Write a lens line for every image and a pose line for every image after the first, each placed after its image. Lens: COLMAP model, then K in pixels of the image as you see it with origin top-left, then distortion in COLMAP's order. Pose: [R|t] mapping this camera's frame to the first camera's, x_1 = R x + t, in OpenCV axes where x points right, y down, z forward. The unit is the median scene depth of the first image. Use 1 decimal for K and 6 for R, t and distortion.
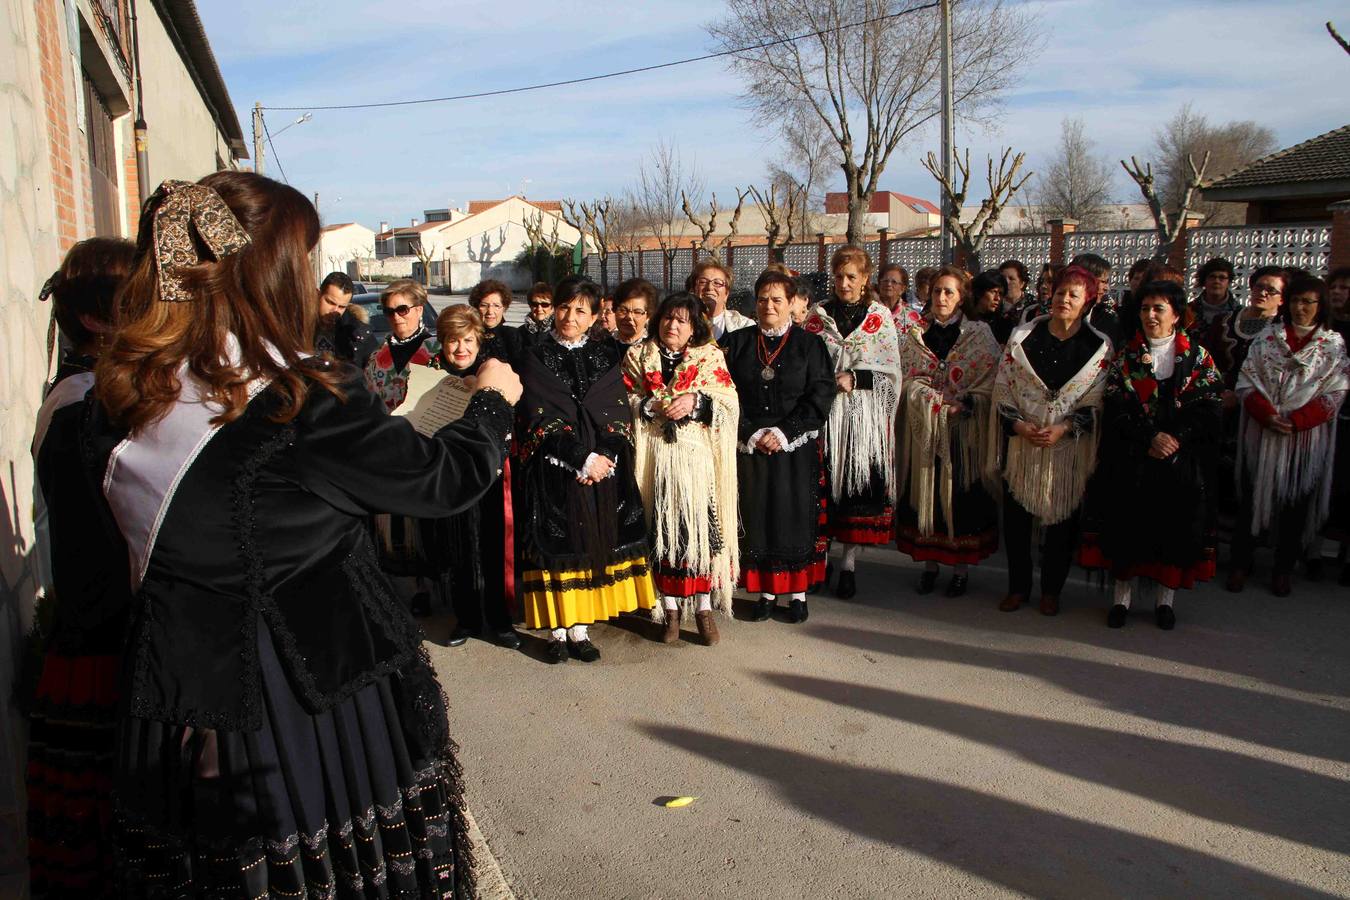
lens RADIAL K [[1124.1, 0, 680.6], [0, 1124.1, 461.3], [0, 0, 1]] dist [-0.179324, 0.146562]
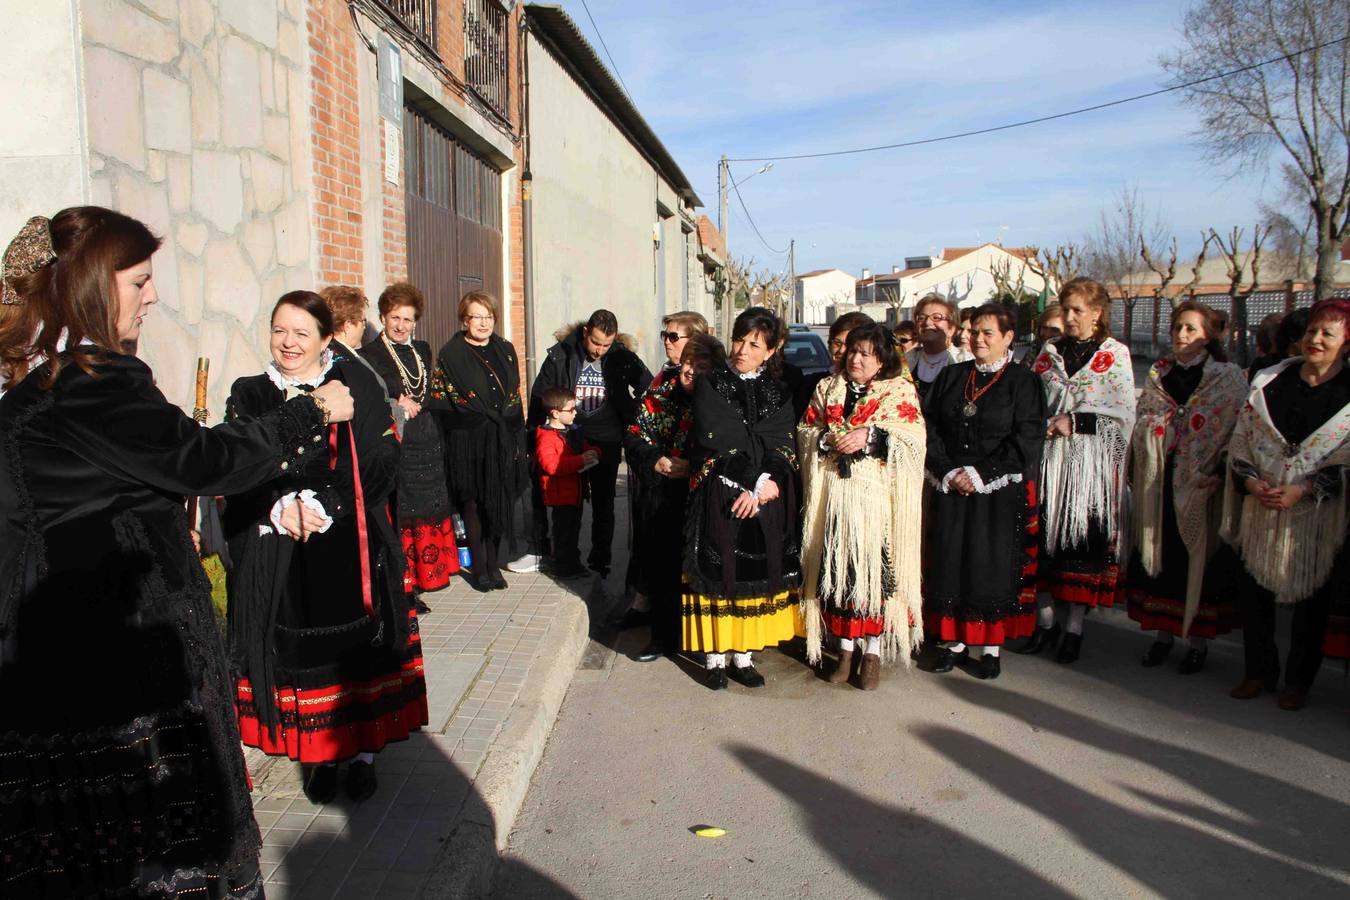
lens RADIAL K [[1124.1, 0, 676.8], [0, 1124.1, 451.0], [0, 0, 1]] dist [-0.179324, 0.146562]
pose [[0.909596, 0.049391, -0.412548, 0.228524], [-0.070377, 0.996877, -0.035820, 0.005134], [0.409491, 0.061616, 0.910231, 0.048421]]
